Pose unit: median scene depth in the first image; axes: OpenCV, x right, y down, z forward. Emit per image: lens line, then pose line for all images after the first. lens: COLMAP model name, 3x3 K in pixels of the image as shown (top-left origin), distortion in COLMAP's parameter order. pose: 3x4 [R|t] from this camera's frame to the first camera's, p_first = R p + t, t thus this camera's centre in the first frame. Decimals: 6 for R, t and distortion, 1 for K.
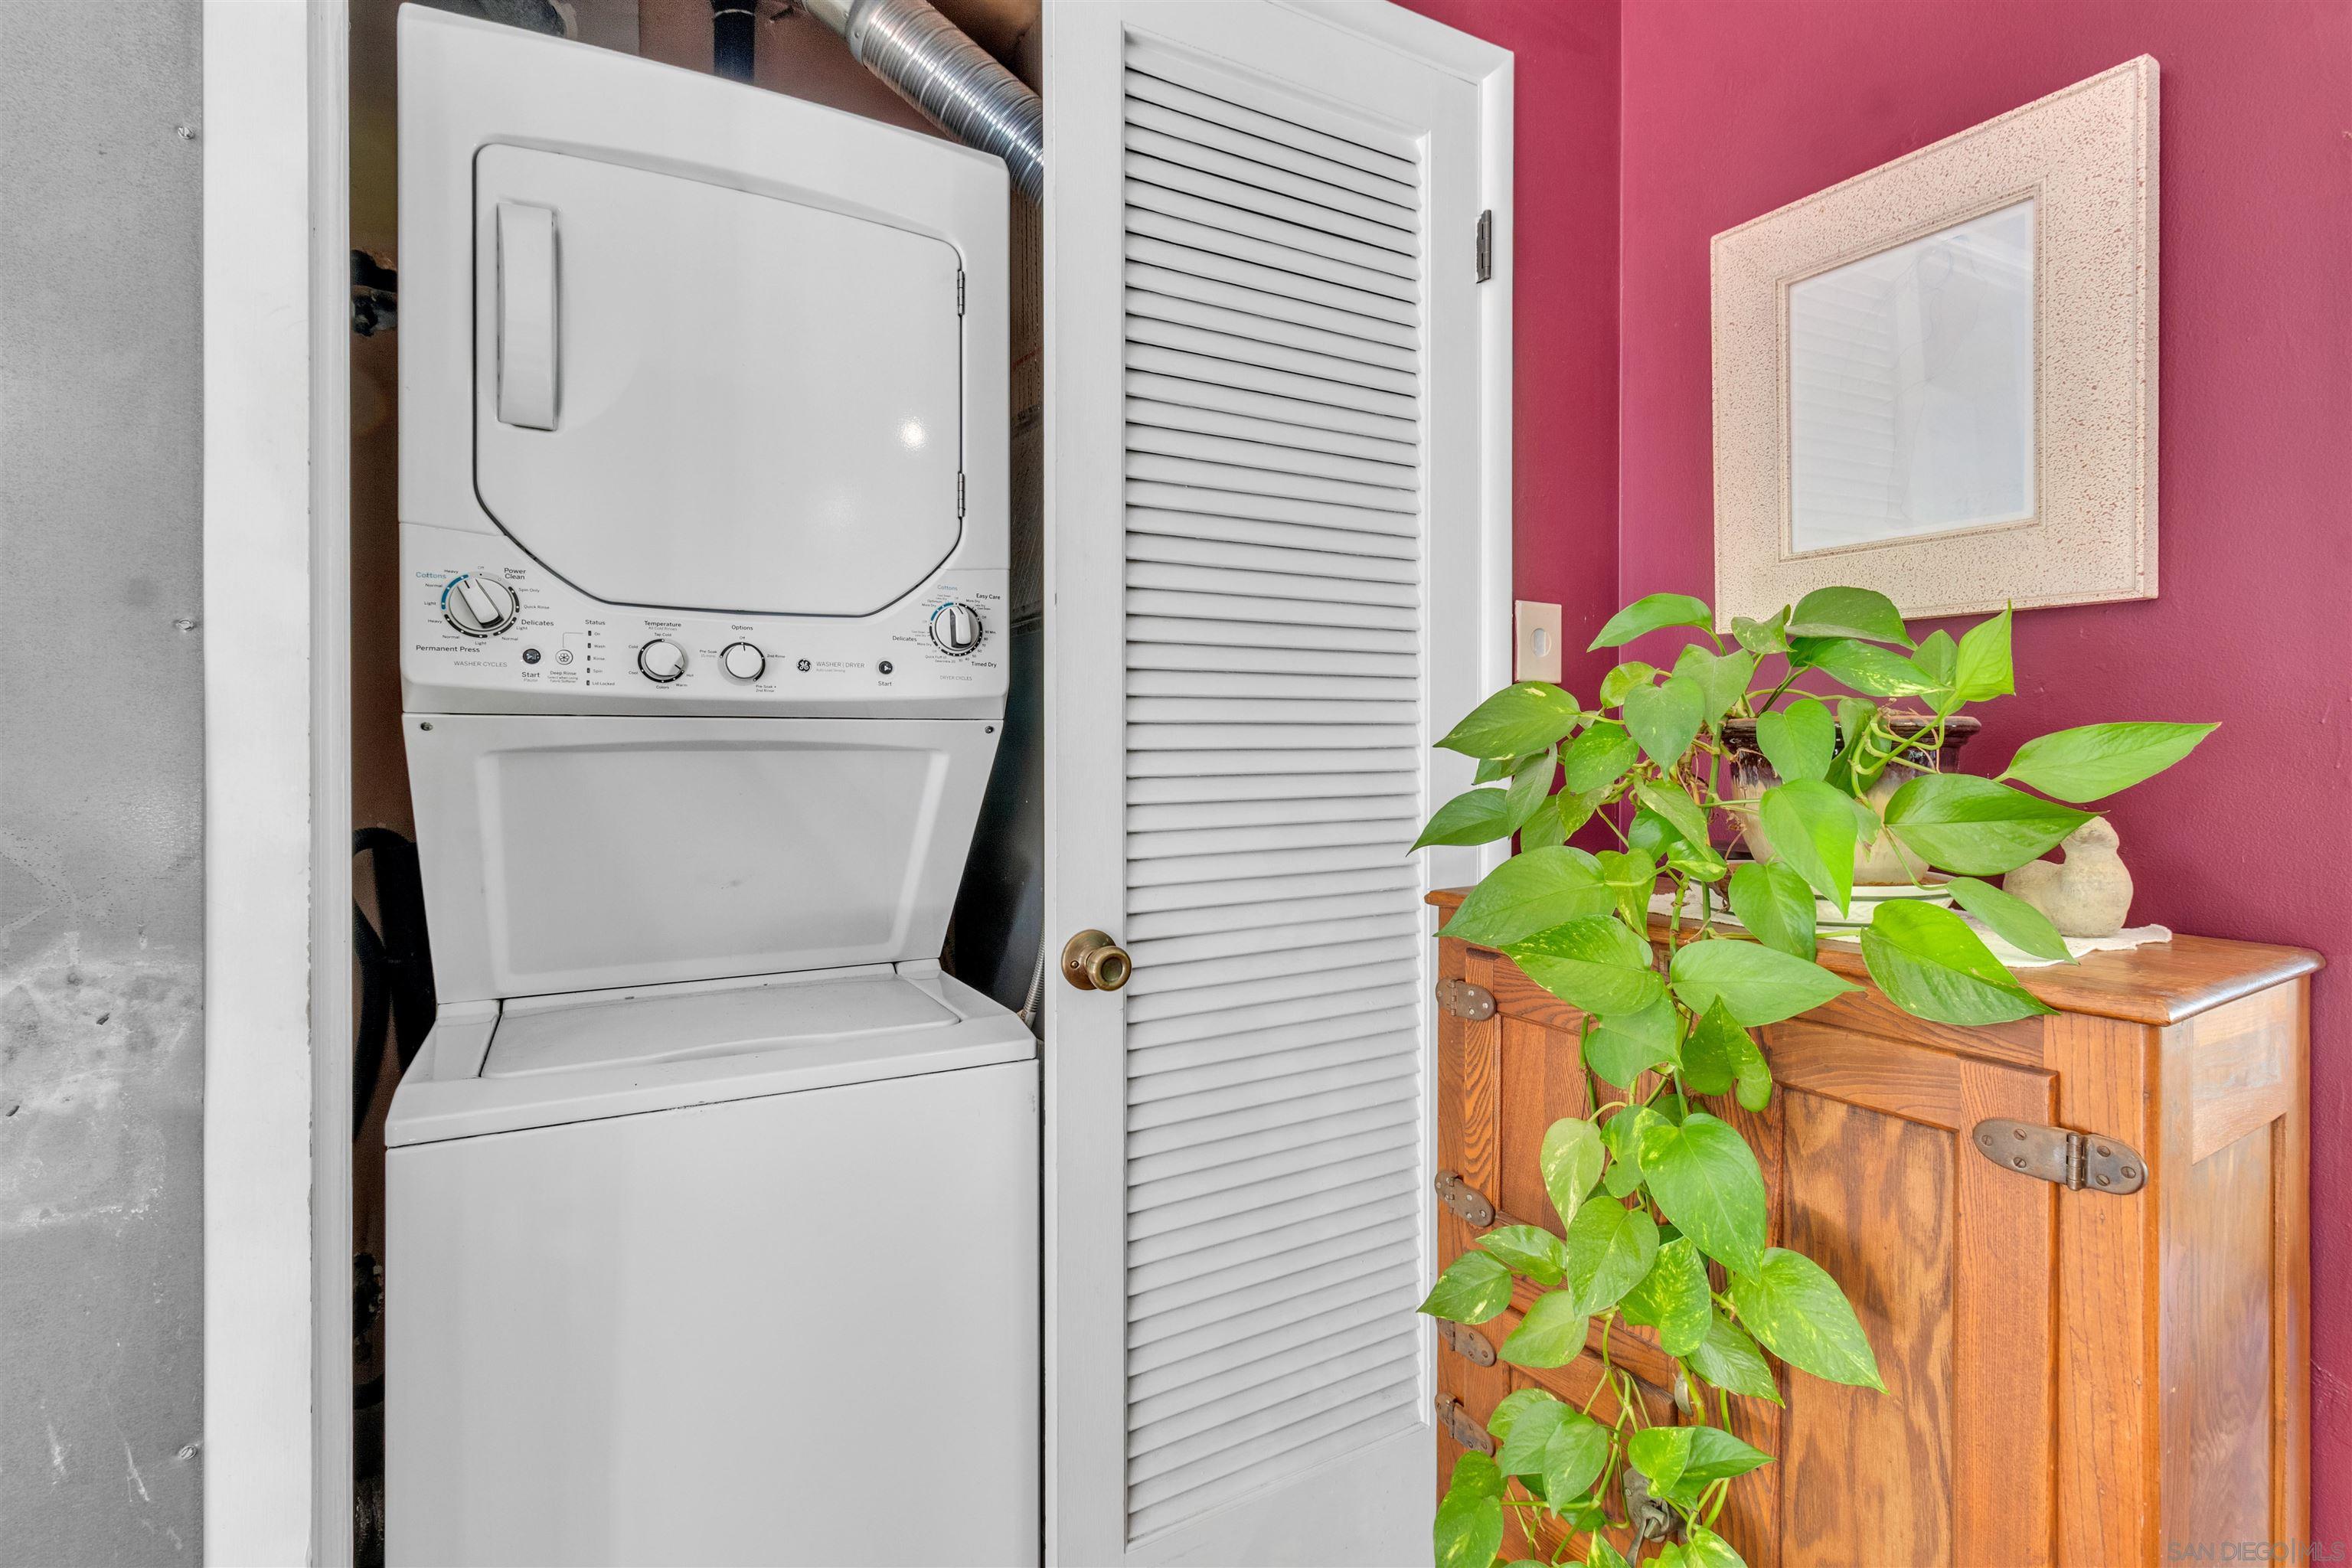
lens RADIAL K [[1097.8, 0, 1181.7], [0, 1097.8, 732.0], [0, 0, 1]] dist [0.002946, 0.000149]
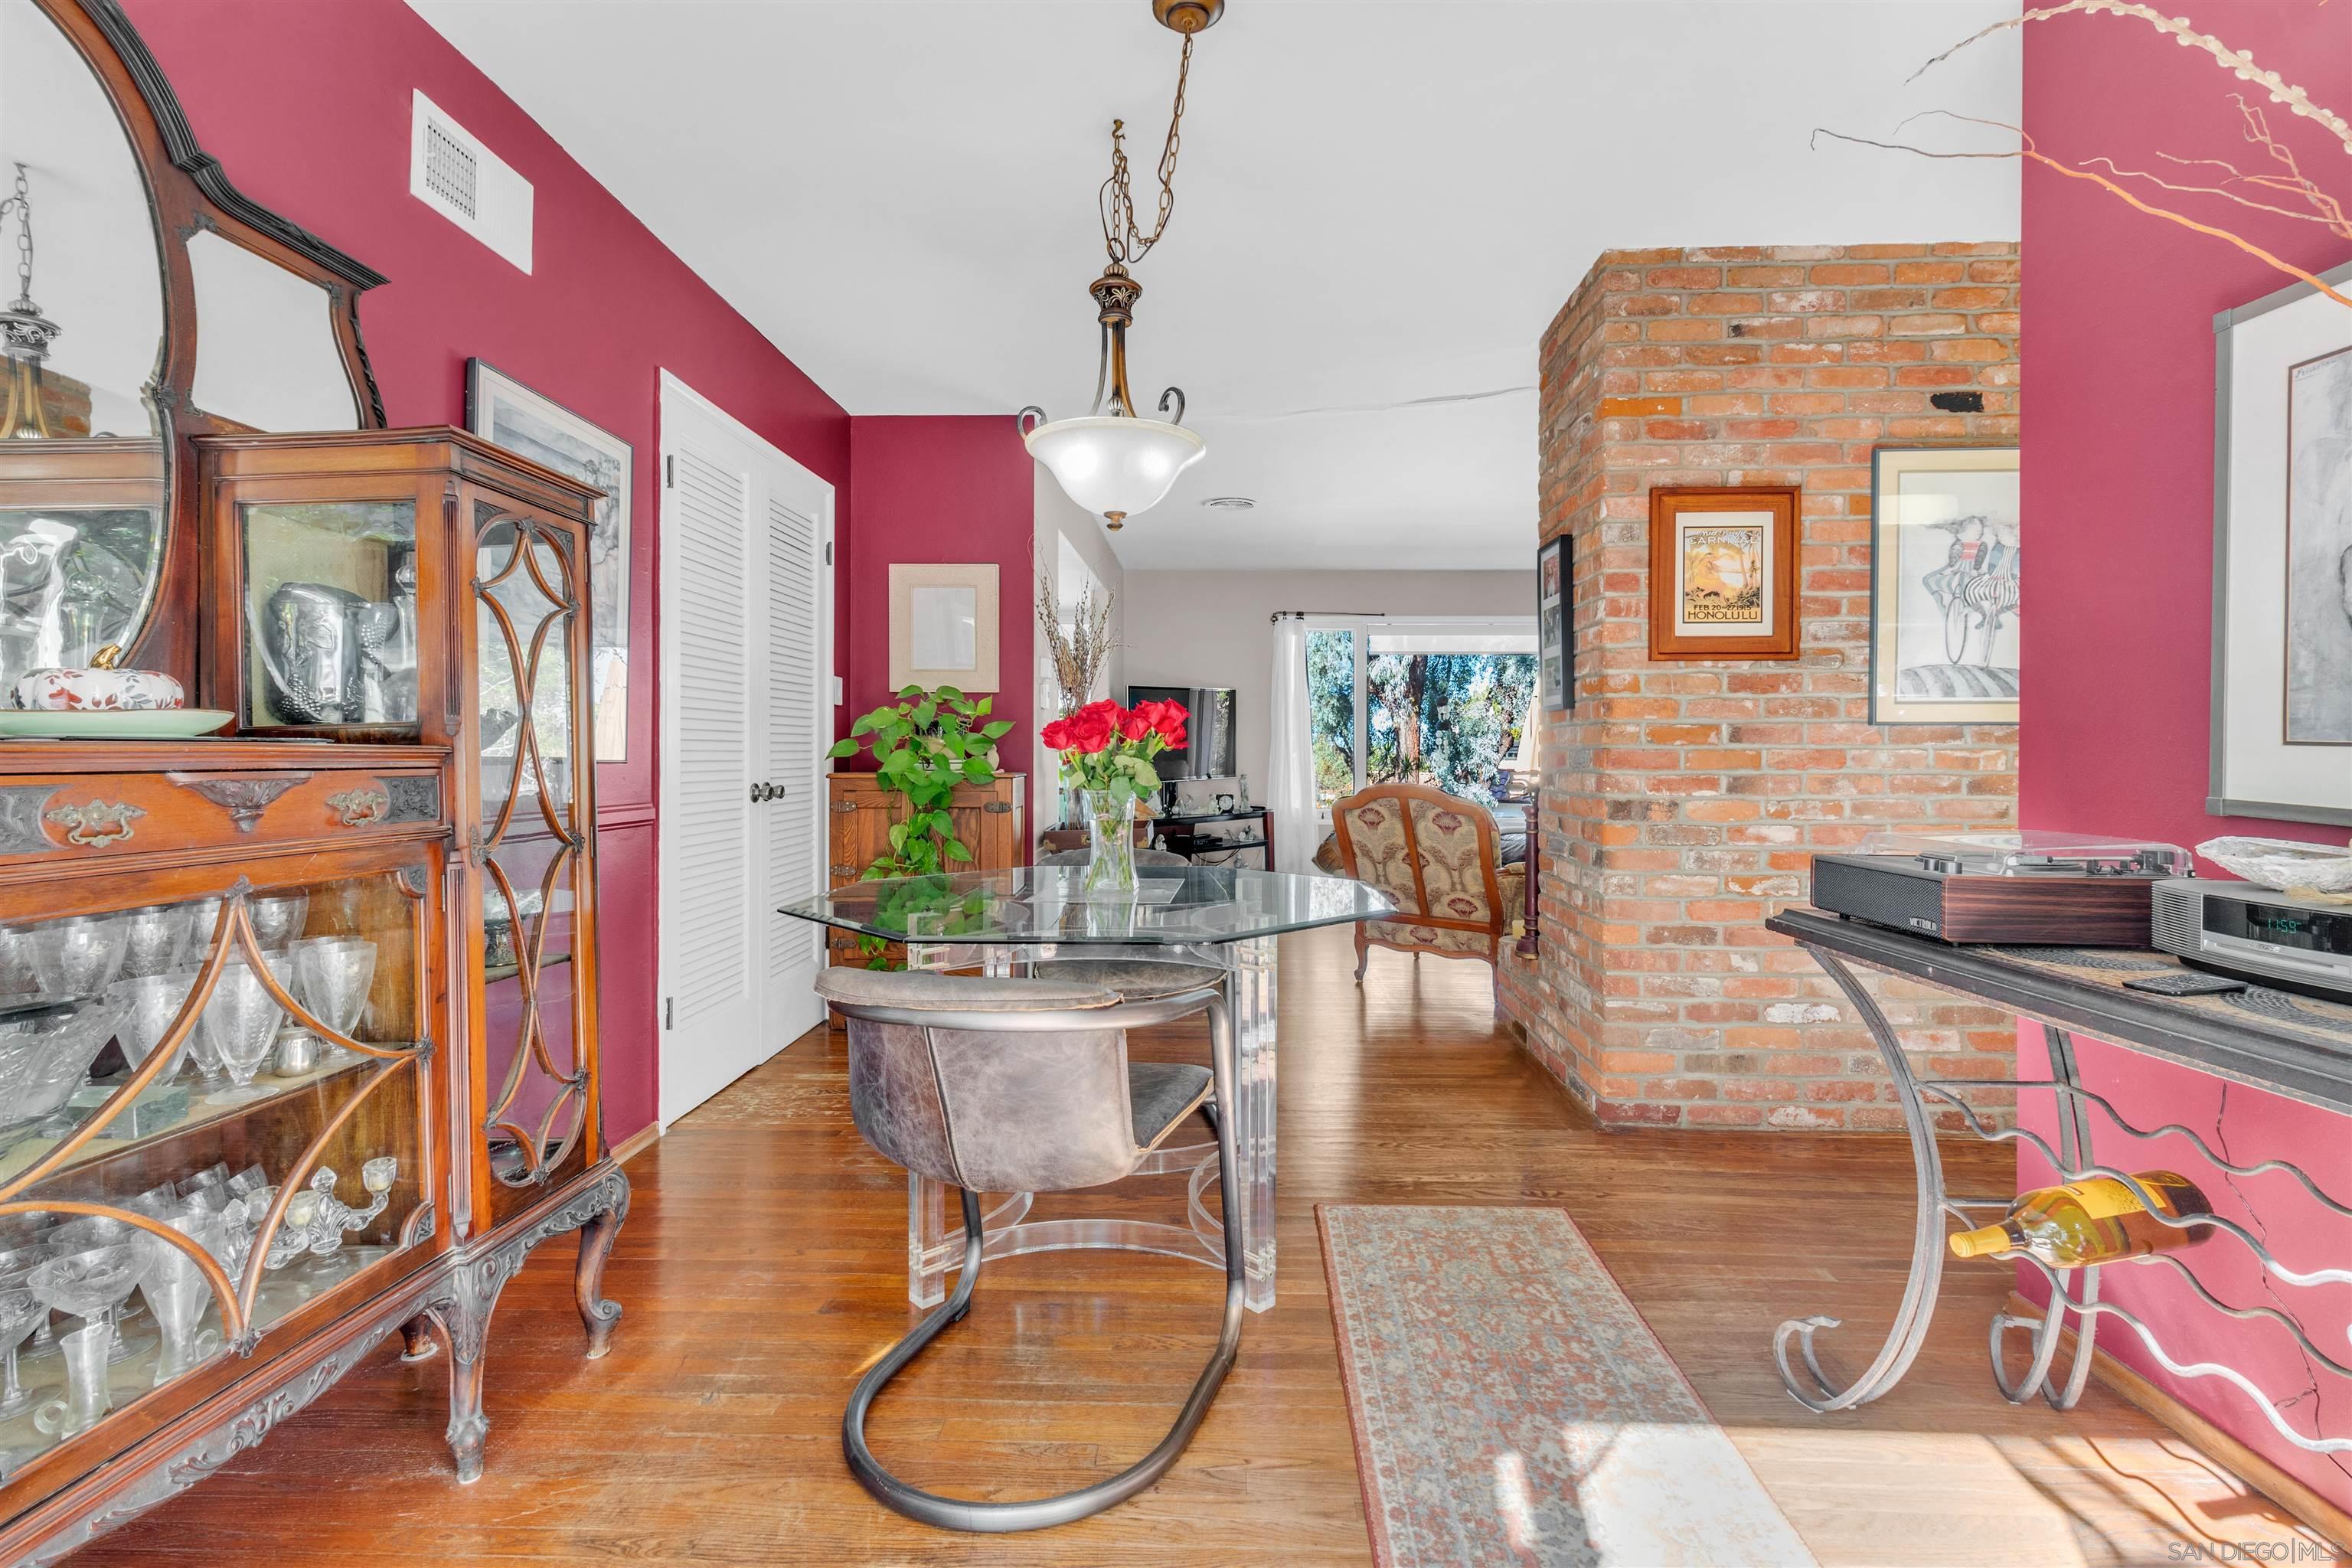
lens RADIAL K [[1097.8, 0, 1181.7], [0, 1097.8, 732.0], [0, 0, 1]] dist [0.002946, 0.000149]
pose [[0.533383, 0.015860, 0.845725, -2.383040], [0.003591, 0.999773, -0.021014, 0.125479], [-0.845867, 0.014245, 0.533204, -1.887918]]
